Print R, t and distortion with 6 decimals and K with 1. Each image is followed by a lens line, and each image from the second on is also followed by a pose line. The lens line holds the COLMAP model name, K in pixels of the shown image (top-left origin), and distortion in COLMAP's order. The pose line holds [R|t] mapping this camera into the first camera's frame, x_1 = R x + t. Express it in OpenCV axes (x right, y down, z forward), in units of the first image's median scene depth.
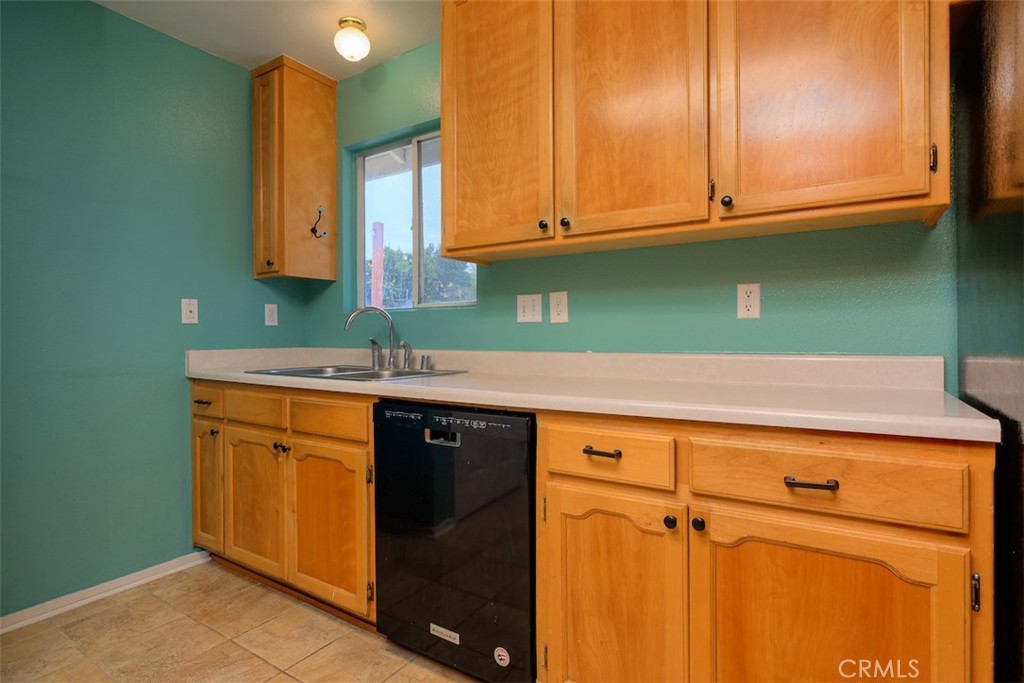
lens RADIAL K [[519.9, 0, 518.3], [0, 519.9, 334.6], [0, 0, 1]] dist [-0.012716, 0.002023]
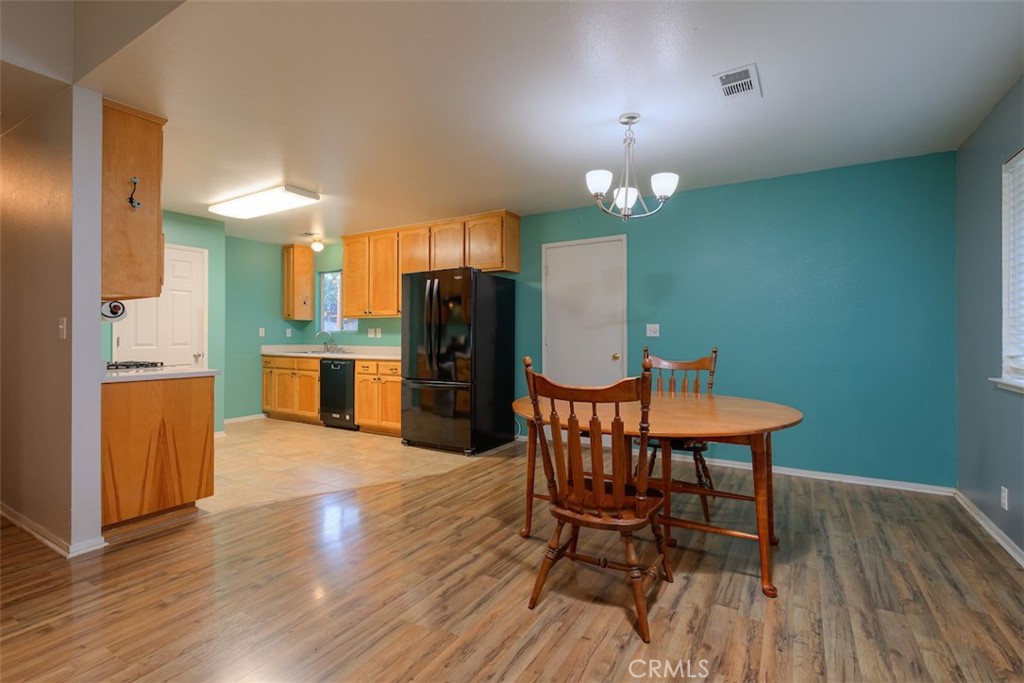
lens RADIAL K [[476.0, 0, 509.3], [0, 476.0, 337.6], [0, 0, 1]] dist [-0.001864, 0.001650]
pose [[0.999693, 0.008366, 0.023304, 0.829453], [-0.008369, 0.999965, 0.000015, -0.030306], [-0.023303, -0.000210, 0.999728, -2.031149]]
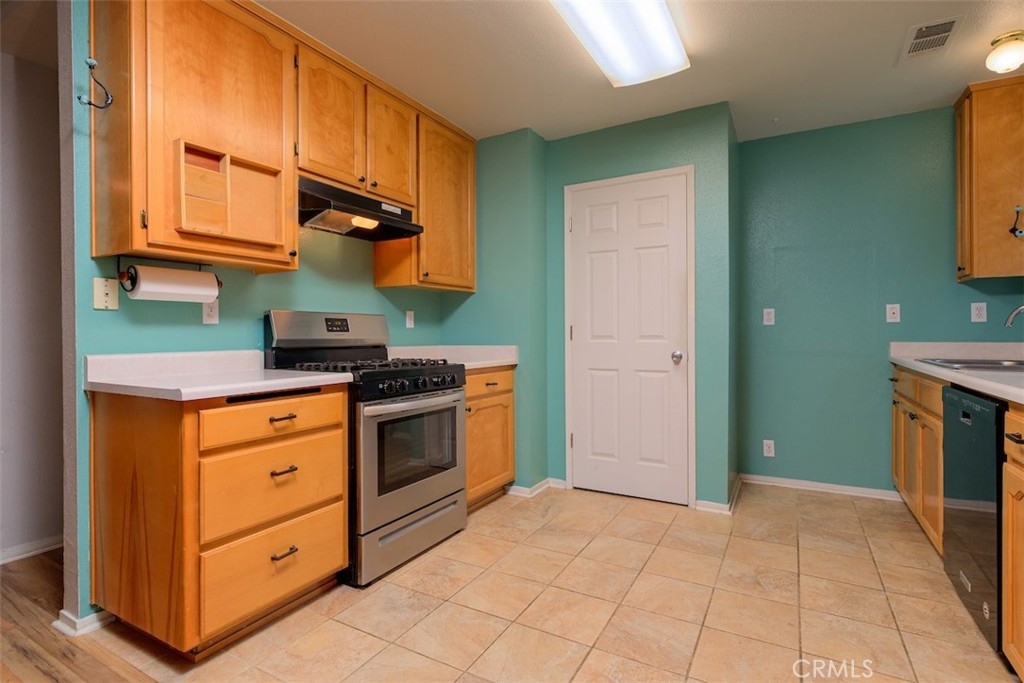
lens RADIAL K [[494.9, 0, 515.1], [0, 494.9, 335.0], [0, 0, 1]] dist [-0.006553, 0.000838]
pose [[0.059576, 0.009423, -0.998179, 0.688241], [0.003752, 0.999946, 0.009663, -0.004680], [0.998217, -0.004321, 0.059538, -0.078625]]
